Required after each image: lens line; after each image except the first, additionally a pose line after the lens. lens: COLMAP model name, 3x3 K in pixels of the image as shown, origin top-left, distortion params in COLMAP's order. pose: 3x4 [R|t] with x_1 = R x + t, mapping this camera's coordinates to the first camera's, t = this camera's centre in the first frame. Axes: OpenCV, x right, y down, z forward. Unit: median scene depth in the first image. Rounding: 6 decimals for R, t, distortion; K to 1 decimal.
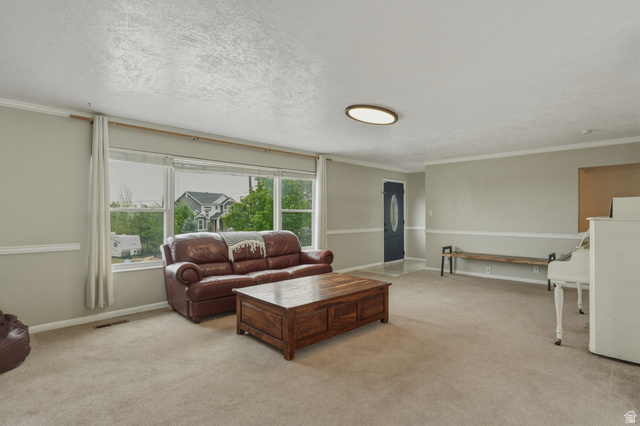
lens RADIAL K [[326.7, 0, 317.1], [0, 326.7, 214.9], [0, 0, 1]] dist [-0.024364, 0.000179]
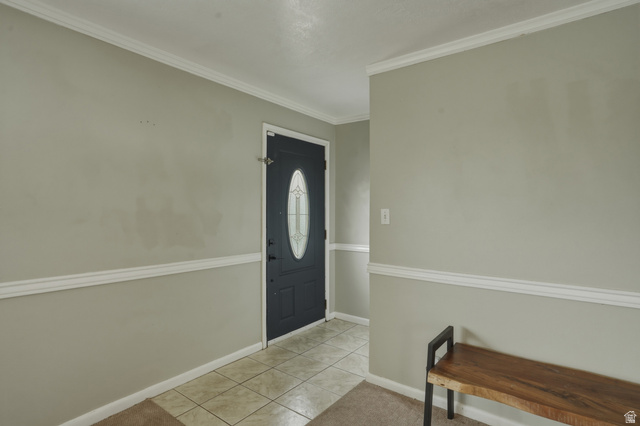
lens RADIAL K [[326.7, 0, 320.9], [0, 326.7, 213.9], [0, 0, 1]] dist [-0.024364, 0.000179]
pose [[0.989769, 0.004371, 0.142609, 0.206765], [-0.004227, 0.999990, -0.001313, -0.004862], [-0.142614, 0.000696, 0.989778, 0.591341]]
